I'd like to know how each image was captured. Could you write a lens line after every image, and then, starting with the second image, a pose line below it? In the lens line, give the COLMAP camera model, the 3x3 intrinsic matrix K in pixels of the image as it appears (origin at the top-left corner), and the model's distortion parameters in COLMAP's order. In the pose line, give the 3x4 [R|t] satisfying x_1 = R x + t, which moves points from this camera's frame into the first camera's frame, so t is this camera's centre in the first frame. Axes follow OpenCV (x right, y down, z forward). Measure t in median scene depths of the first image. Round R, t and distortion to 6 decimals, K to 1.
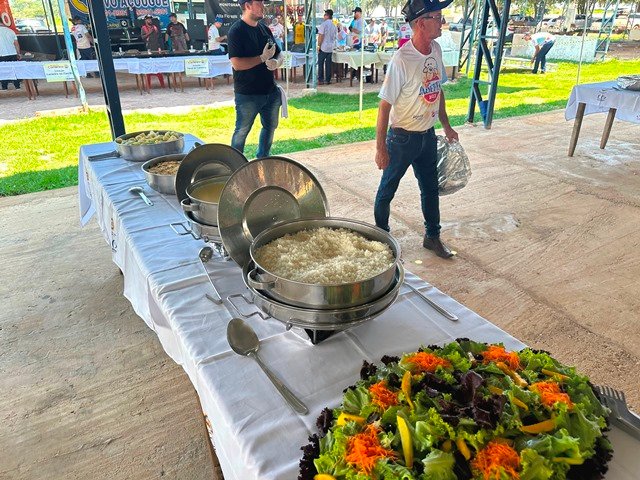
lens RADIAL K [[451.3, 0, 319.2], [0, 451.3, 237.1], [0, 0, 1]] dist [0.006128, -0.019265]
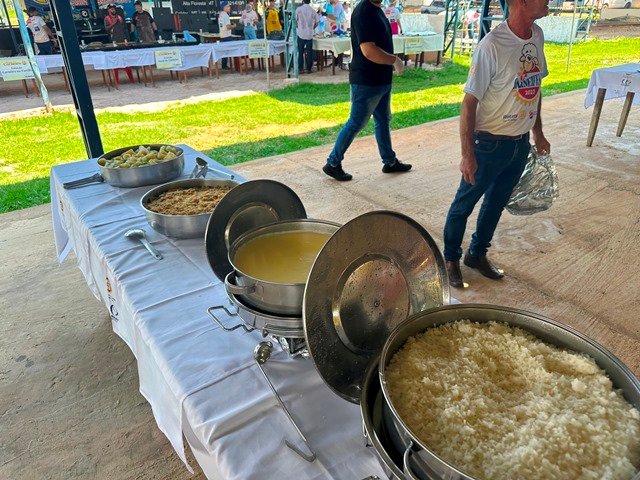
lens RADIAL K [[451.3, 0, 321.0], [0, 451.3, 243.4], [0, 0, 1]] dist [0.006128, -0.019265]
pose [[0.997456, -0.049054, 0.051721, -0.064138], [0.047112, 0.998162, 0.038127, -0.048347], [-0.053497, -0.035593, 0.997933, 0.110181]]
